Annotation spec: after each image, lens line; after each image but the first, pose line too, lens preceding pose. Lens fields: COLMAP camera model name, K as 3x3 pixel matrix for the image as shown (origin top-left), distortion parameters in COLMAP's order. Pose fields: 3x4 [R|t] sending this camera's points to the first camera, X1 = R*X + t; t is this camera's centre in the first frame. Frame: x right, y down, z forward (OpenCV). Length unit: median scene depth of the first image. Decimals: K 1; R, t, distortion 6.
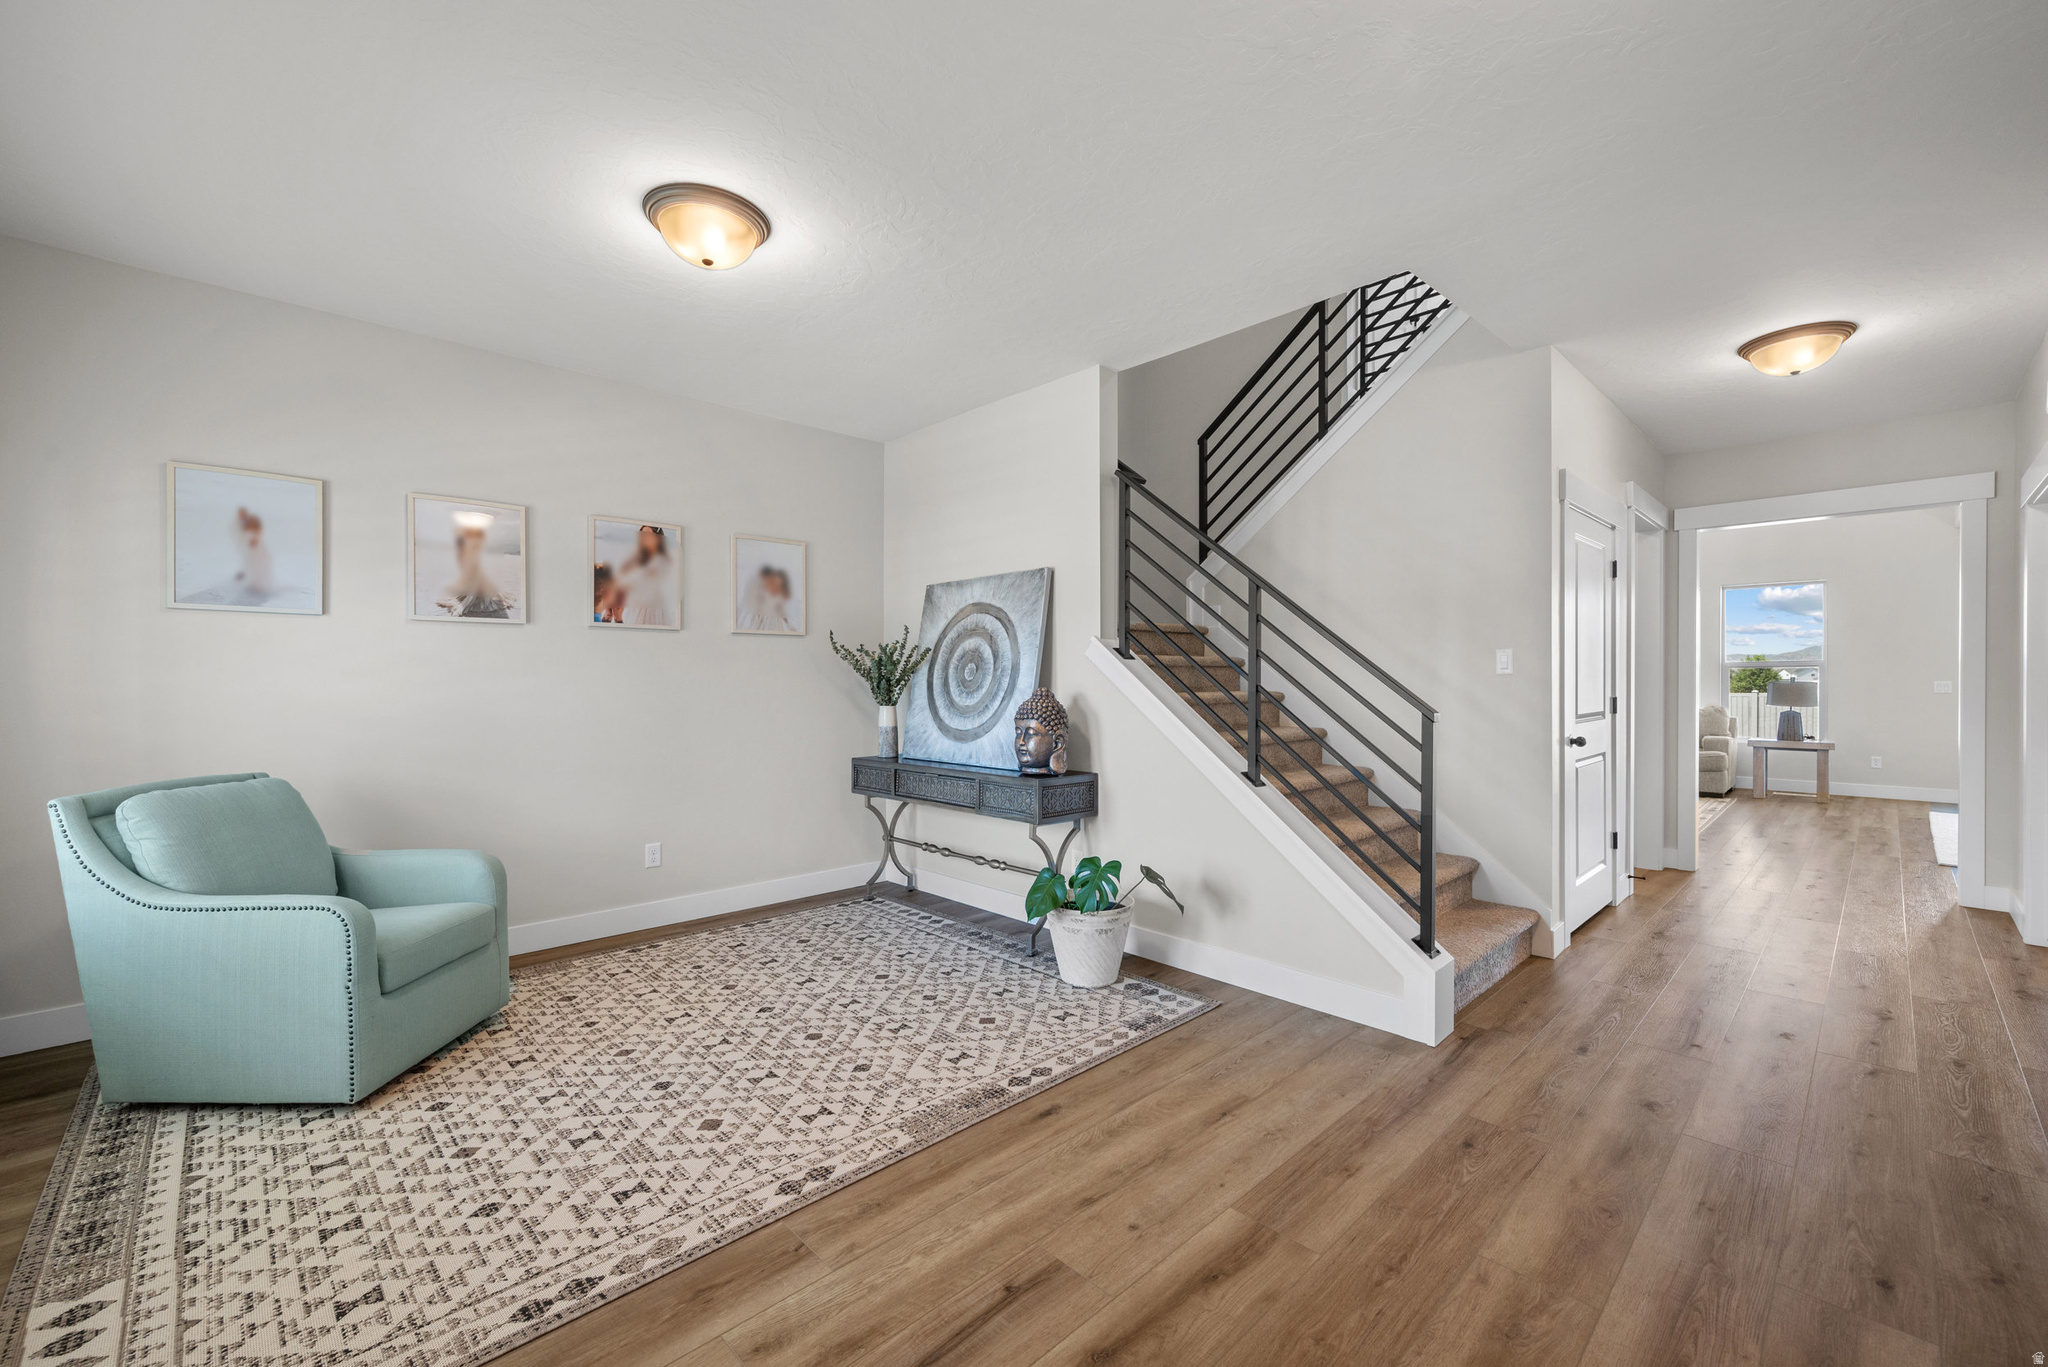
lens RADIAL K [[835.3, 0, 1031.9], [0, 835.3, 691.8], [0, 0, 1]] dist [0.006030, -0.000789]
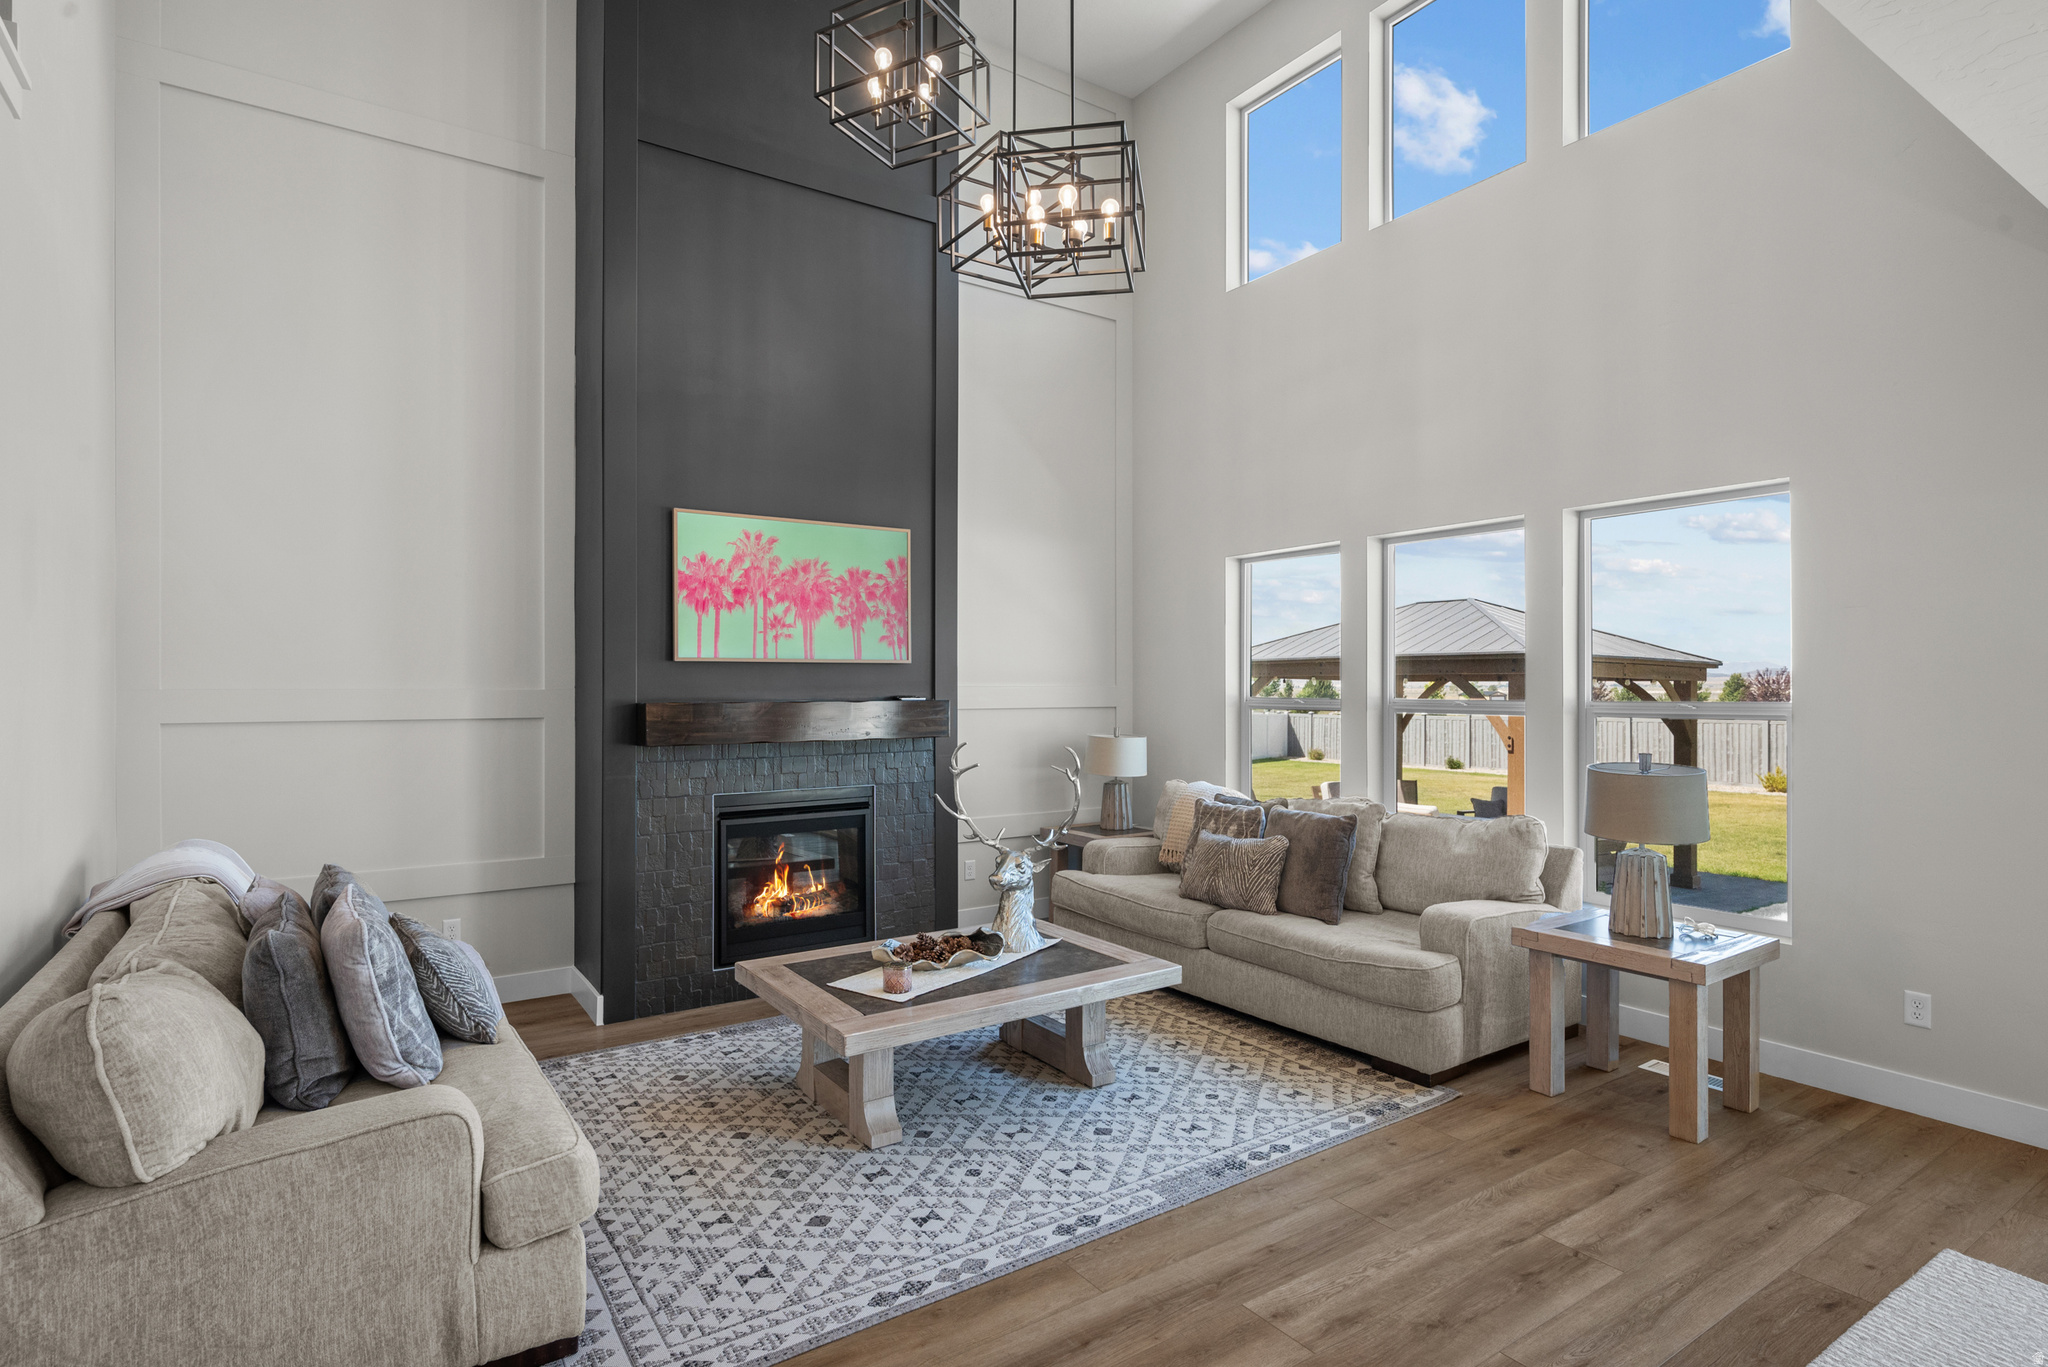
lens RADIAL K [[1020.9, 0, 1012.1], [0, 1020.9, 688.0], [0, 0, 1]] dist [0.002635, 0.000415]
pose [[-0.983458, 0.007986, 0.180961, -0.588193], [0.010077, 0.999893, 0.010638, -0.089242], [-0.180857, 0.012286, -0.983433, 1.829397]]
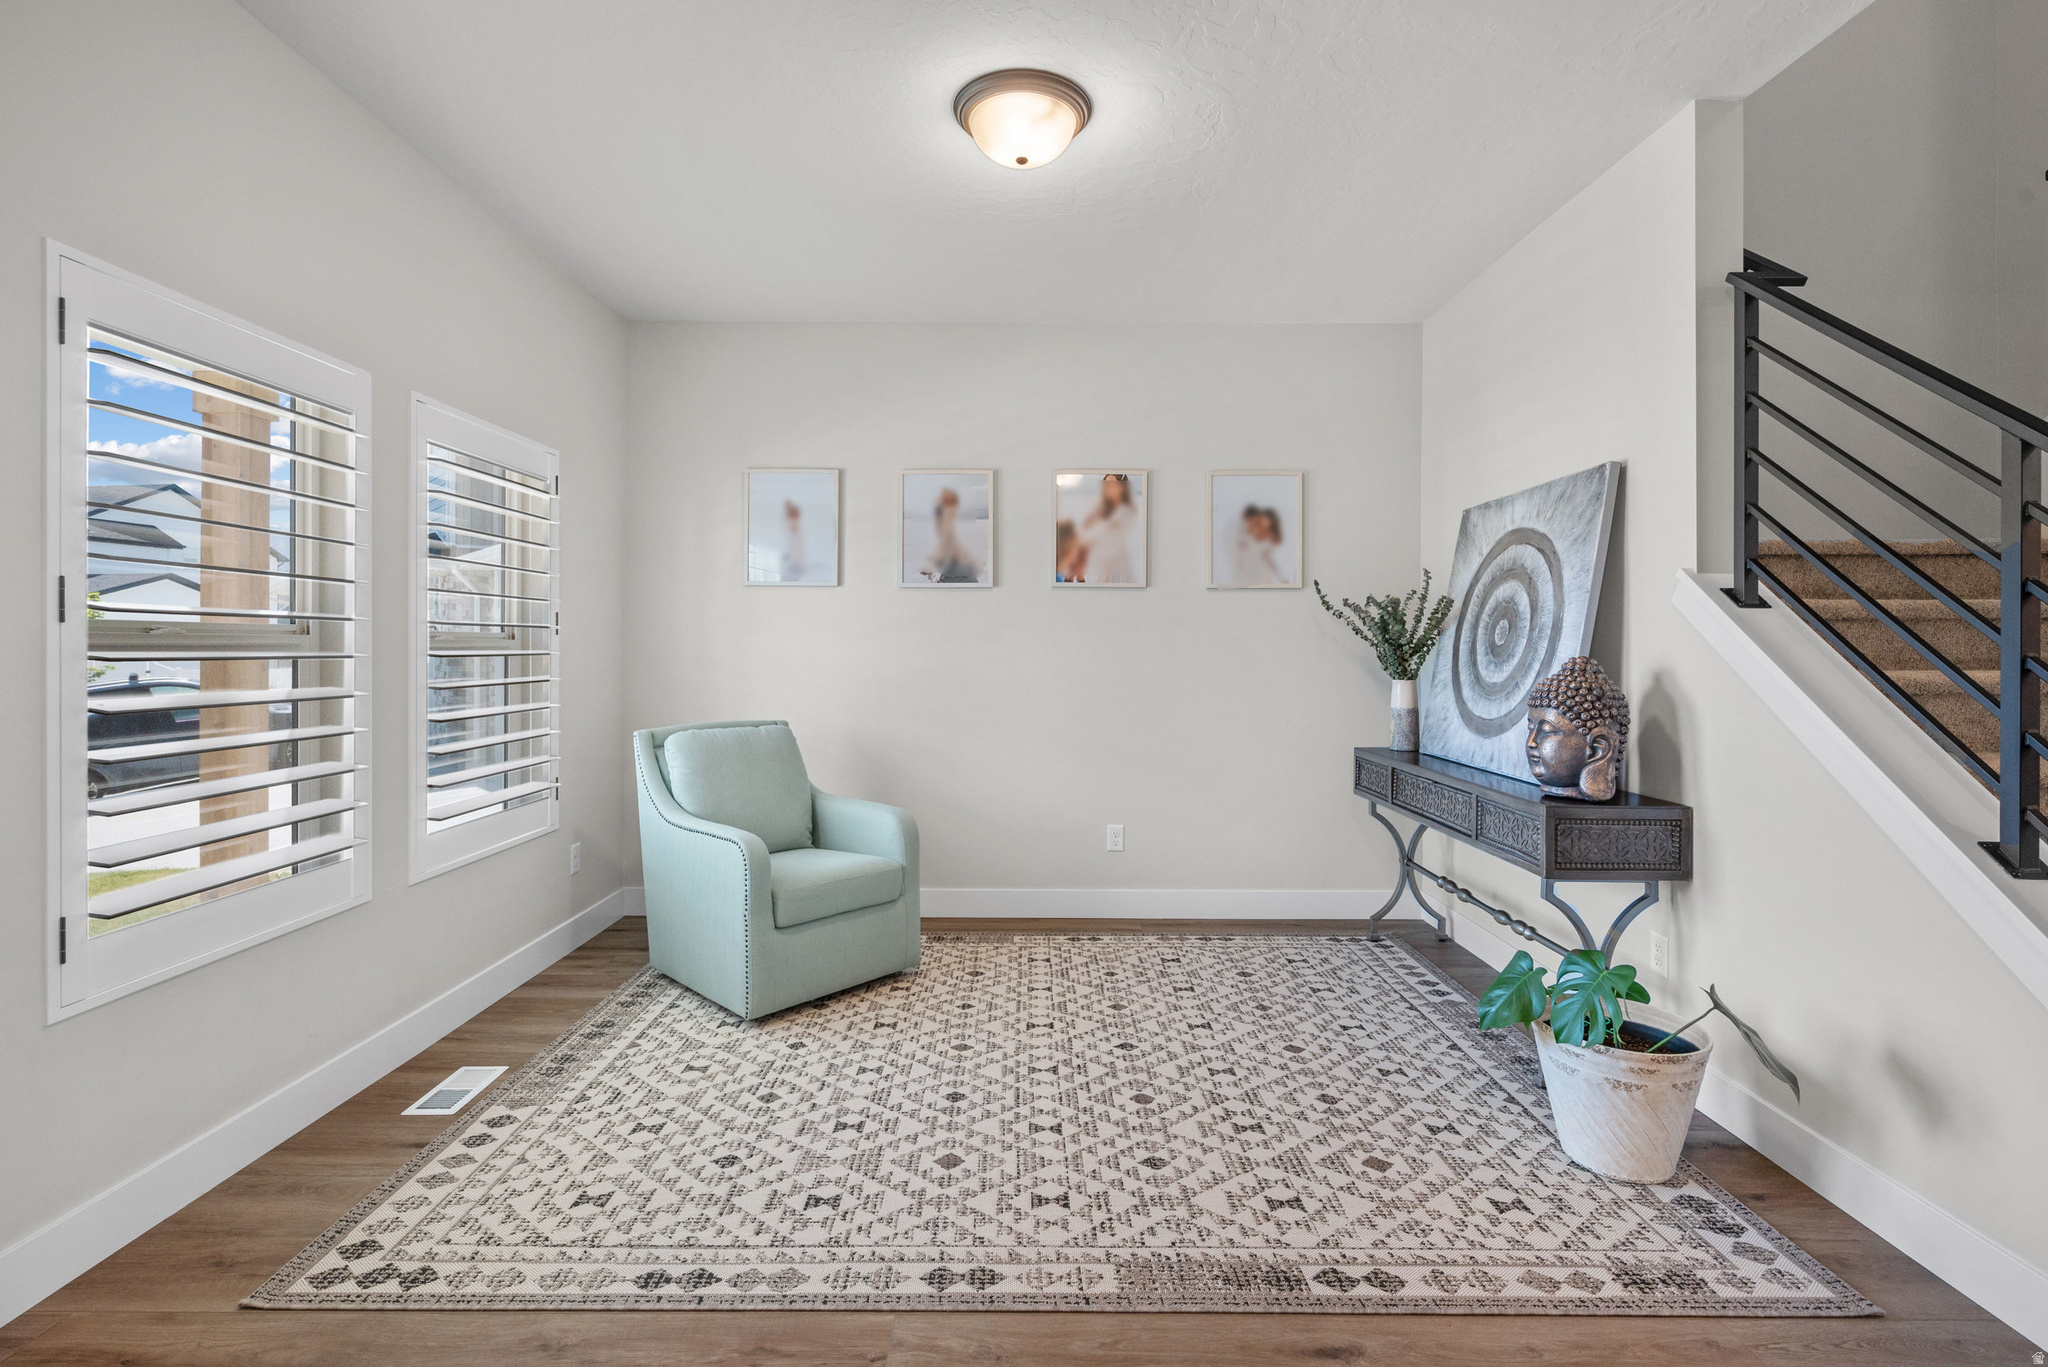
lens RADIAL K [[953.8, 0, 1026.3], [0, 953.8, 647.3], [0, 0, 1]] dist [0.005282, -0.002177]
pose [[0.715732, 0.004445, -0.698361, 0.227217], [-0.013108, 0.999889, -0.007070, -0.002058], [0.698252, 0.014215, 0.715711, 0.223405]]
